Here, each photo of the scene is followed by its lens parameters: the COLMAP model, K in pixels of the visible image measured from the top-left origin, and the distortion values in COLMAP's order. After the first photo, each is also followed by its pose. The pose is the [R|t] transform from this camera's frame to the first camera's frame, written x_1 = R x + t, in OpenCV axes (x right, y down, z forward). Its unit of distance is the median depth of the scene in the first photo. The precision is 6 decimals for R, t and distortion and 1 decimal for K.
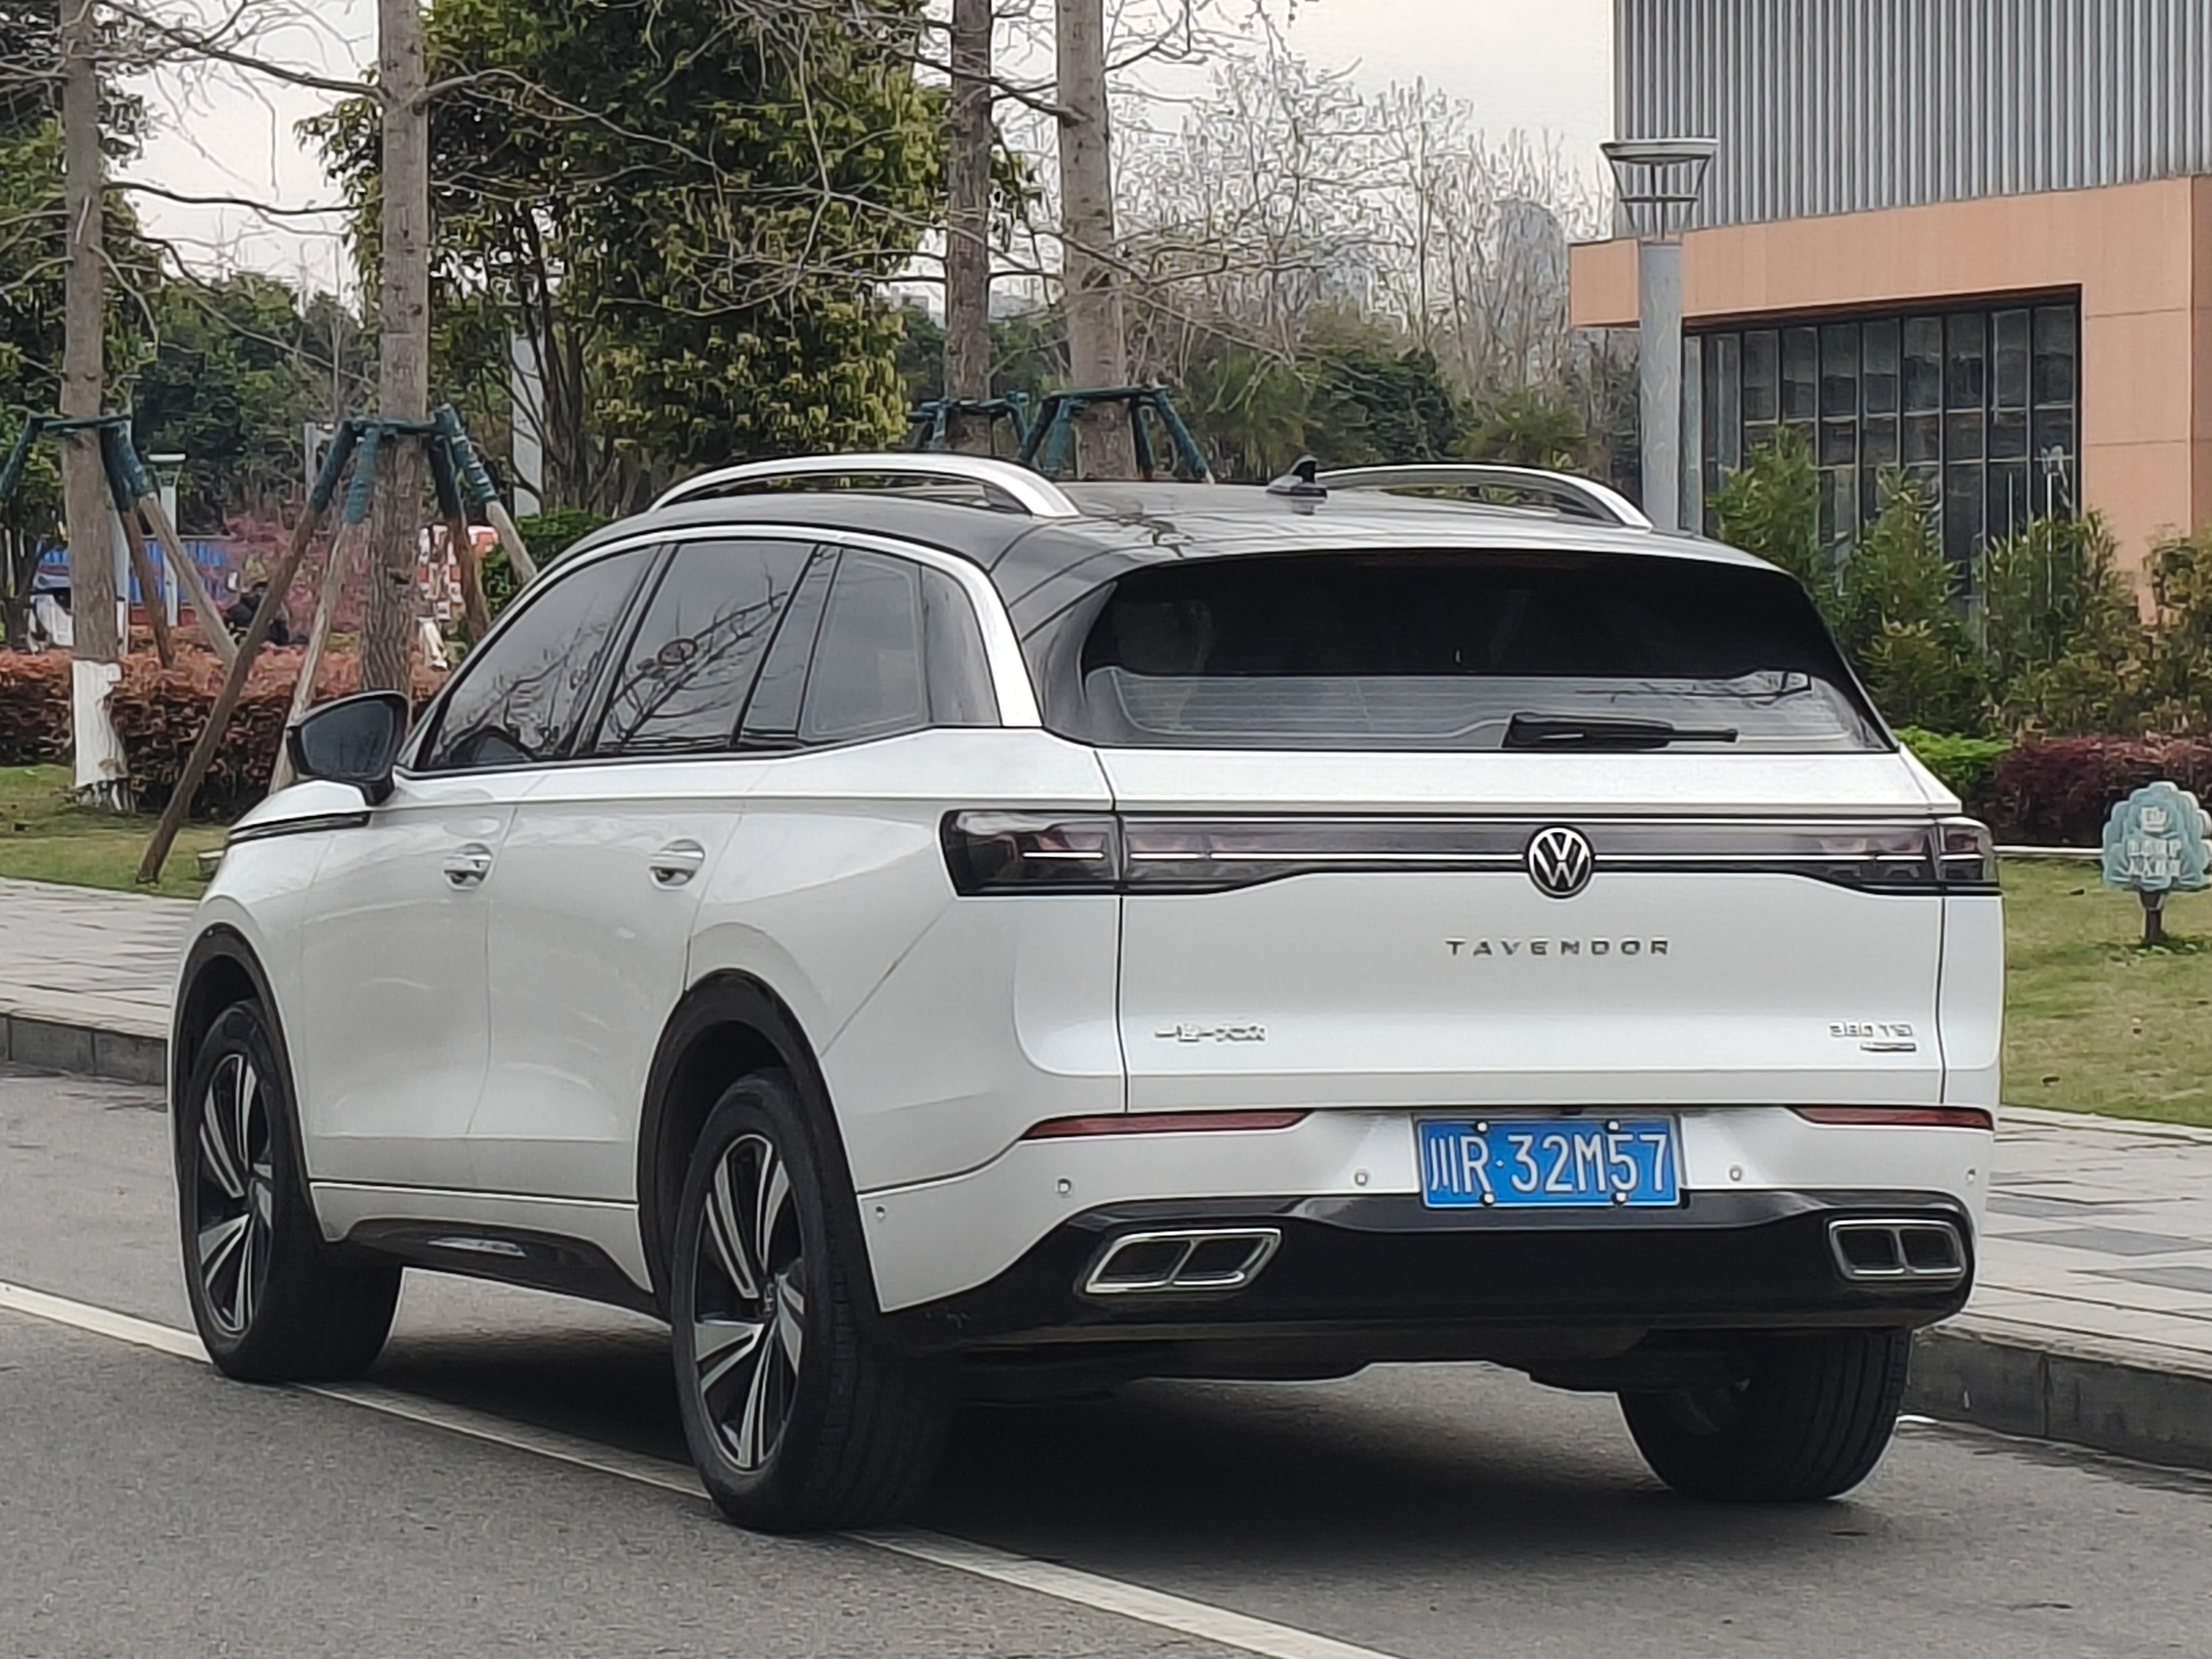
lens RADIAL K [[8237.0, 0, 1110.8], [0, 8237.0, 849.1], [0, 0, 1]] dist [0.806793, 0.000000]
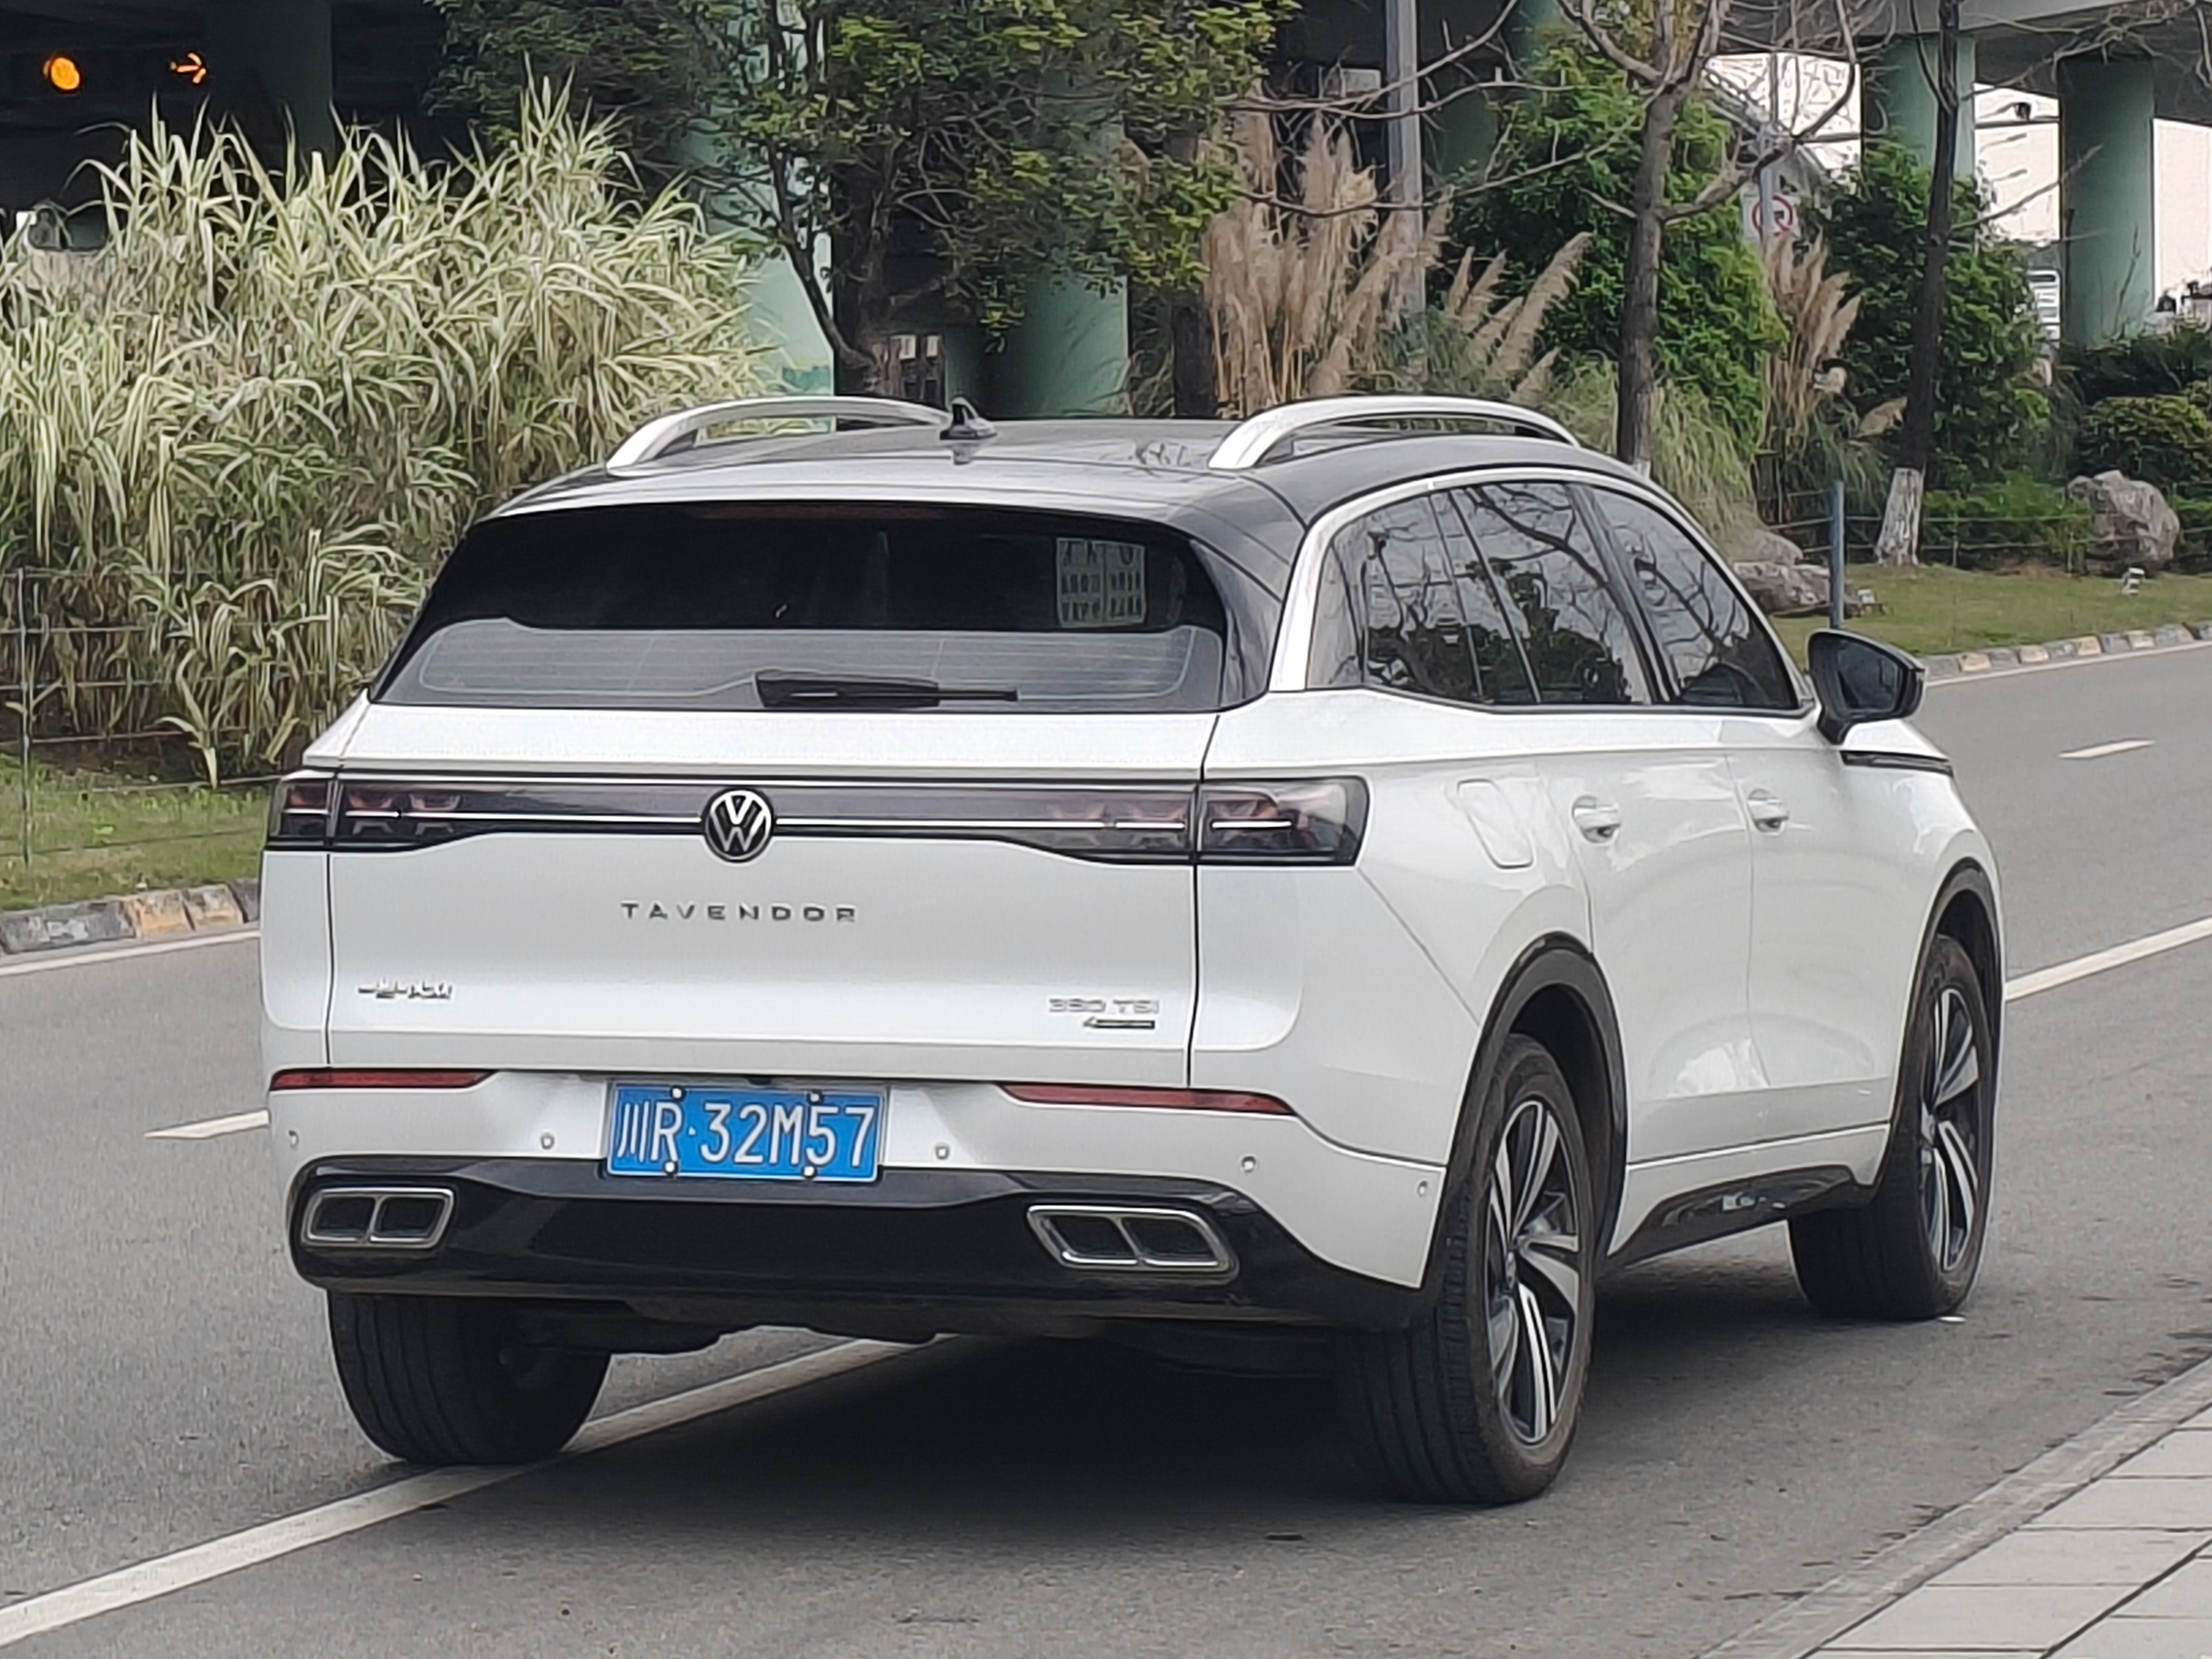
lens RADIAL K [[8237.0, 0, 1097.9], [0, 8237.0, 811.2], [0, 0, 1]] dist [0.806793, 0.000000]
pose [[0.751773, 0.018837, -0.659153, 0.726371], [-0.004843, 0.999723, 0.023045, -0.022669], [0.659404, -0.014132, 0.751656, 0.295674]]
